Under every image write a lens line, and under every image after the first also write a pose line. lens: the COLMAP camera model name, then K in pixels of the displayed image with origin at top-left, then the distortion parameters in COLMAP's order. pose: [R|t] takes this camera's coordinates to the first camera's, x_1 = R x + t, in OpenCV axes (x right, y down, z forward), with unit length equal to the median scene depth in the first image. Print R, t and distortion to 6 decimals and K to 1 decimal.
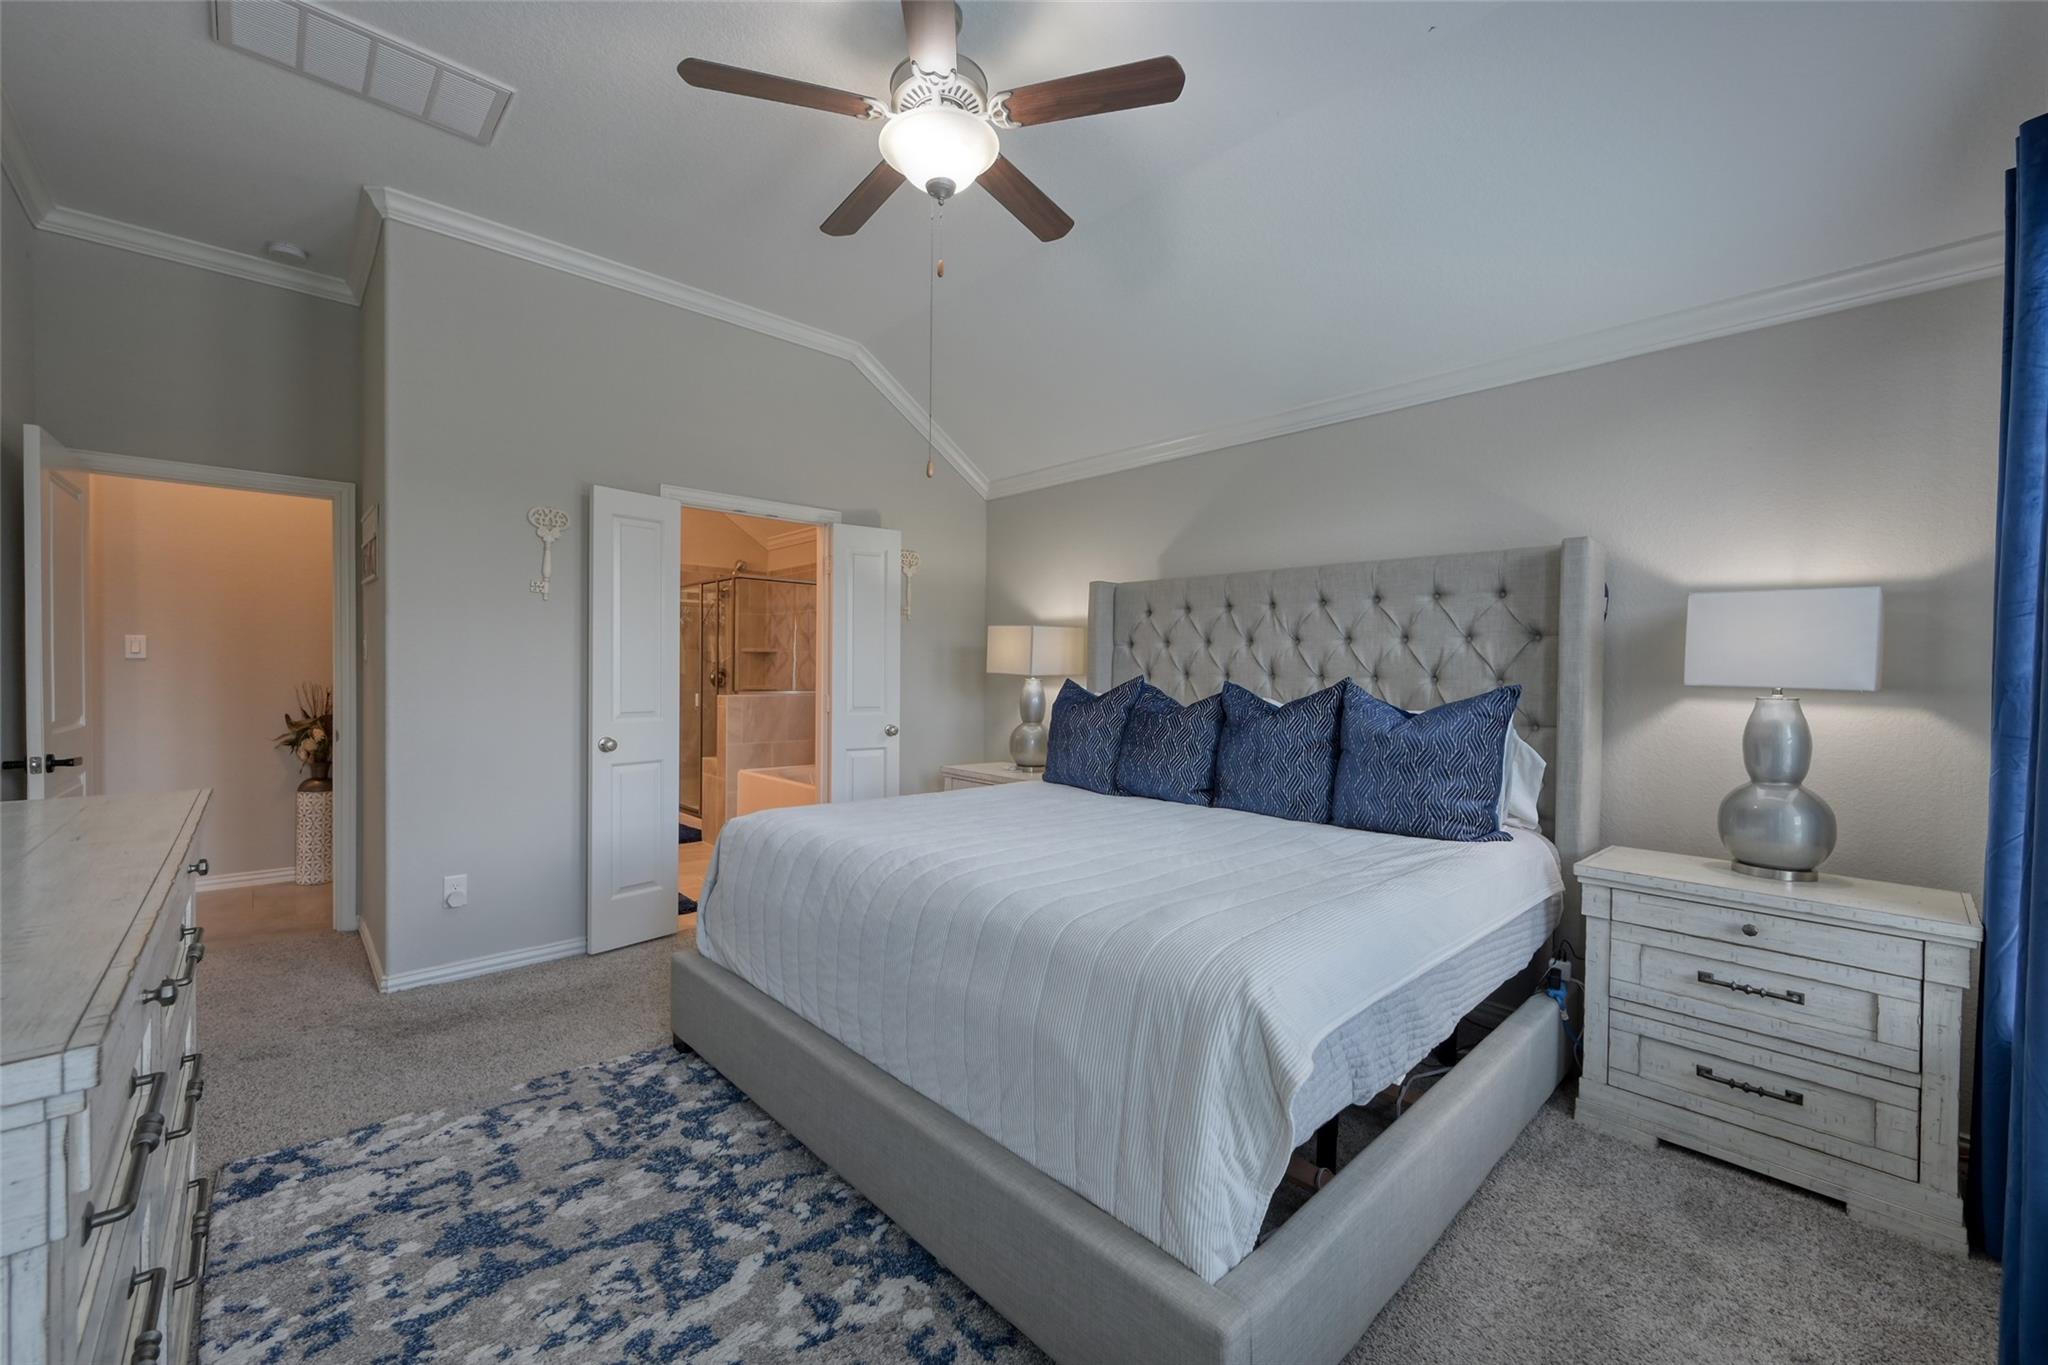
lens RADIAL K [[807.3, 0, 1044.3], [0, 807.3, 680.6], [0, 0, 1]] dist [0.004766, 0.000207]
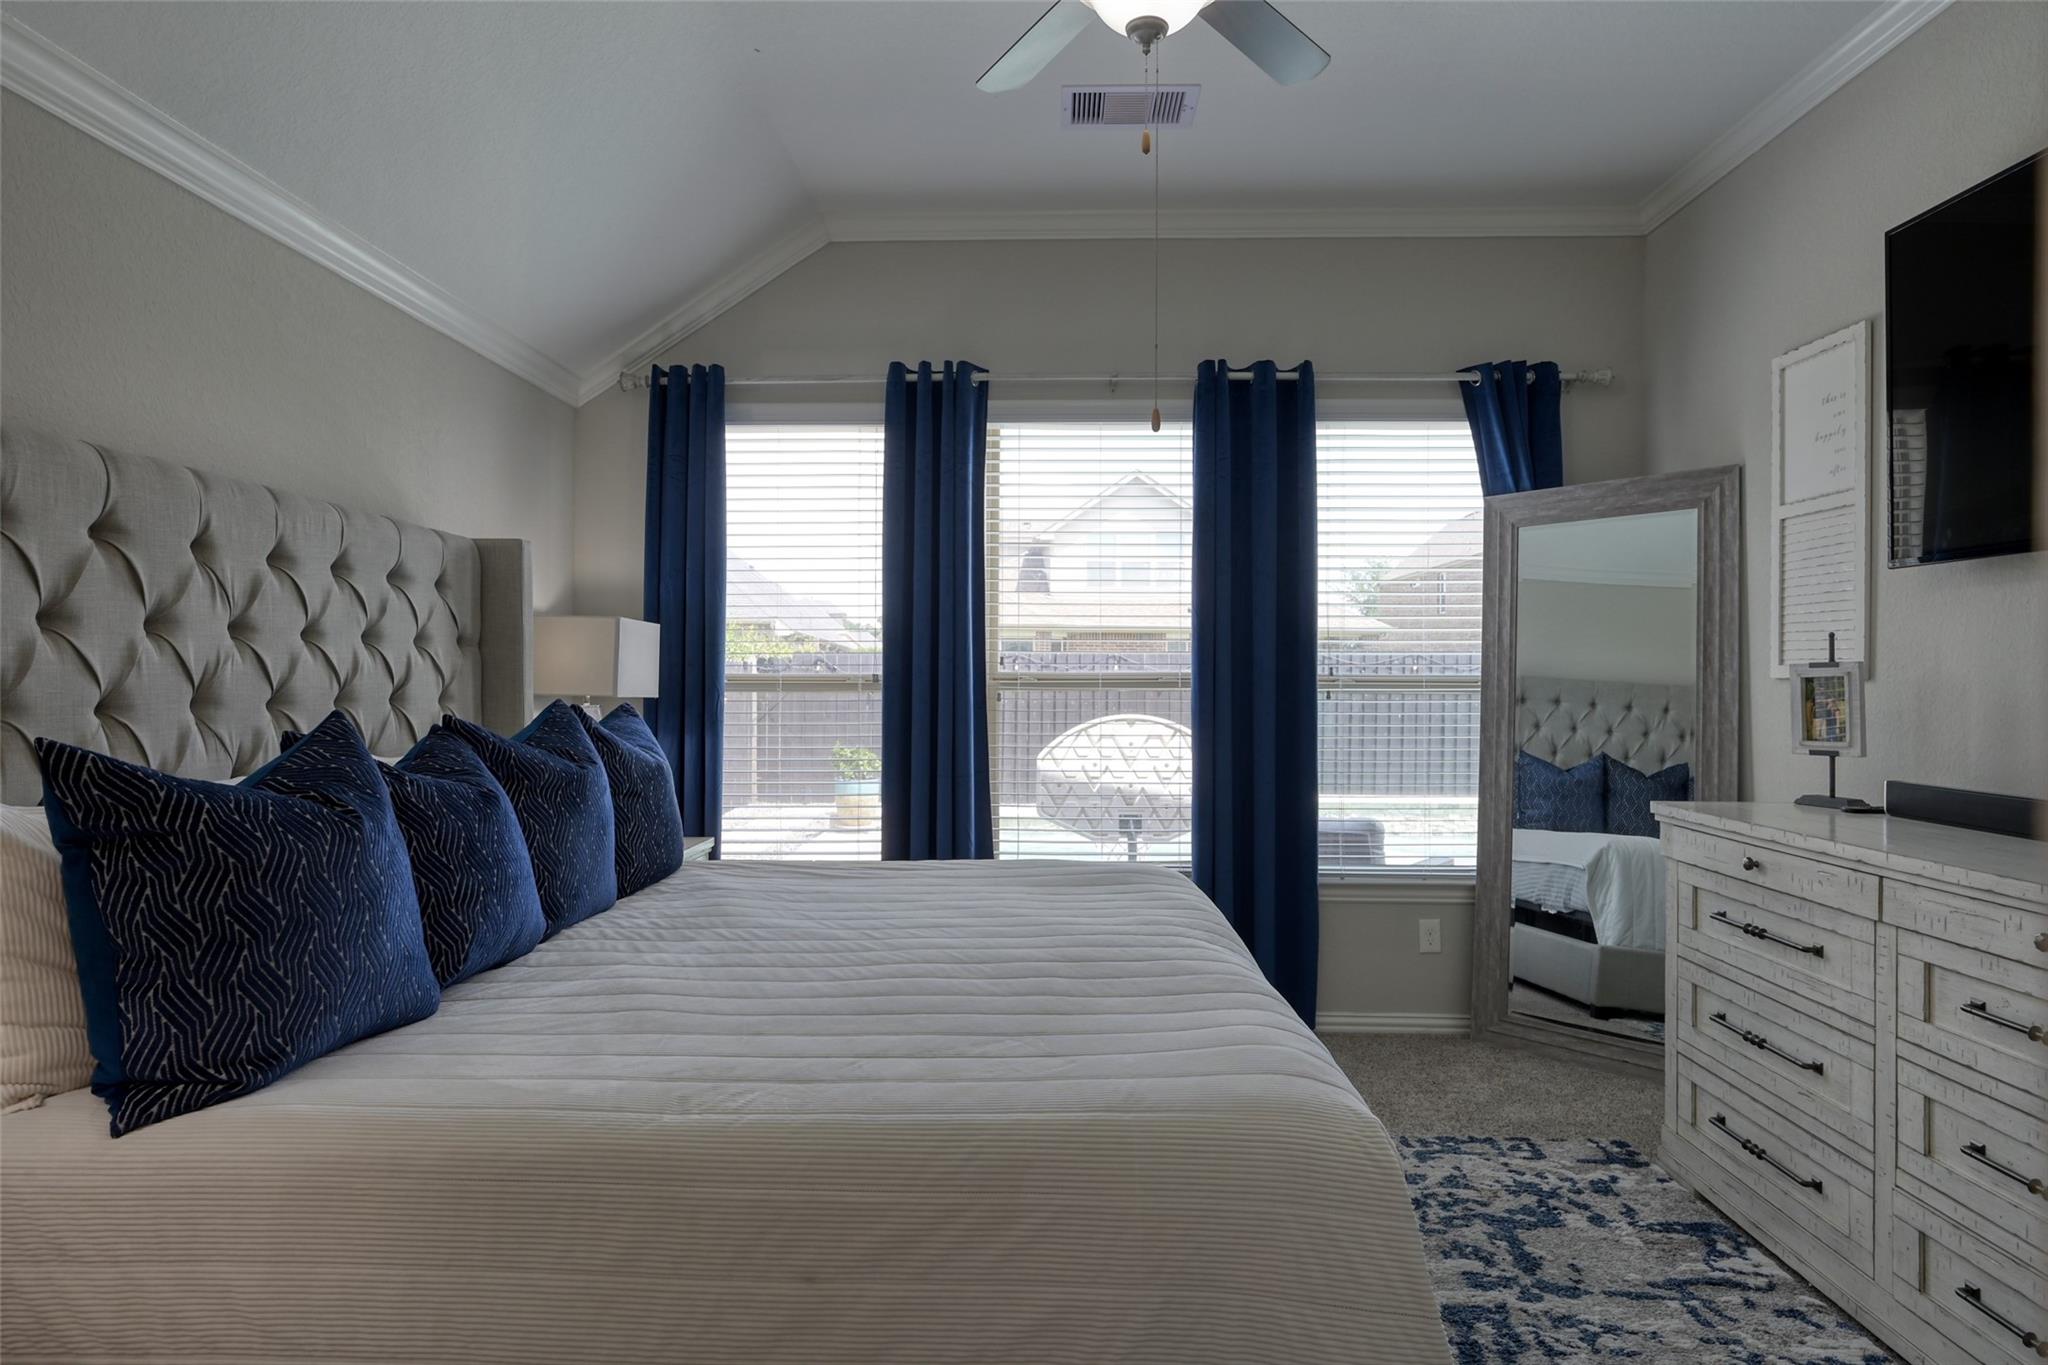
lens RADIAL K [[1151.7, 0, 1024.0], [0, 1151.7, 682.5], [0, 0, 1]] dist [-0.004527, -0.000189]
pose [[-0.699412, -0.004696, 0.714703, -0.867663], [0.010528, 0.999802, 0.016871, -0.042177], [-0.714641, 0.019324, -0.699225, 1.971123]]
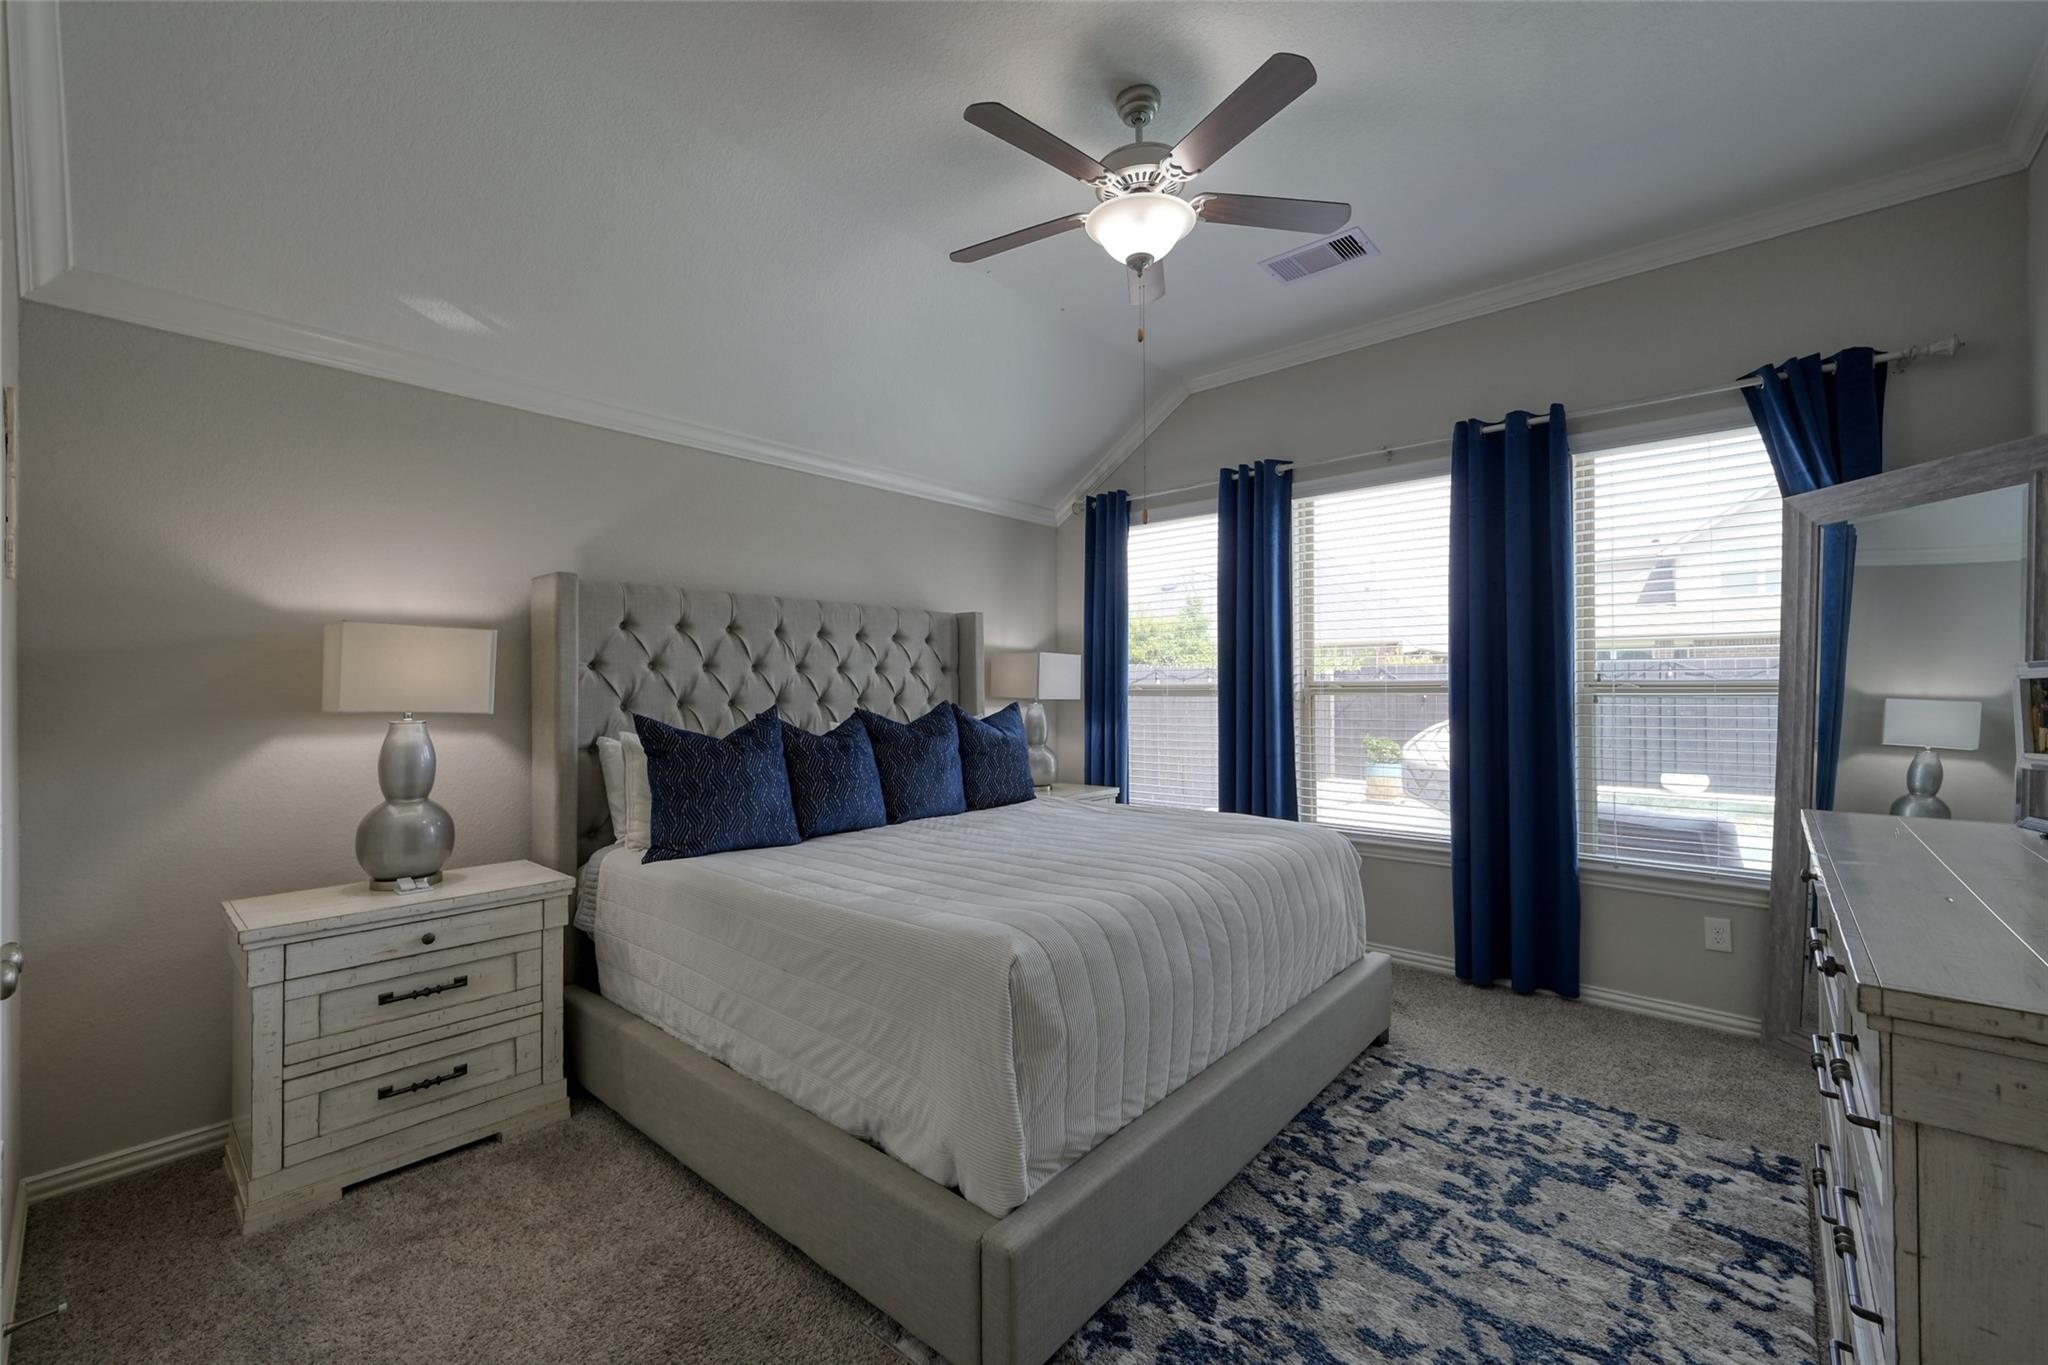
lens RADIAL K [[833.0, 0, 1001.7], [0, 833.0, 681.6], [0, 0, 1]] dist [-0.001402, 0.000093]
pose [[-0.067222, 0.006544, 0.997717, -1.357831], [0.024817, 0.999680, -0.004885, -0.033779], [-0.997429, 0.024432, -0.067363, 1.400328]]
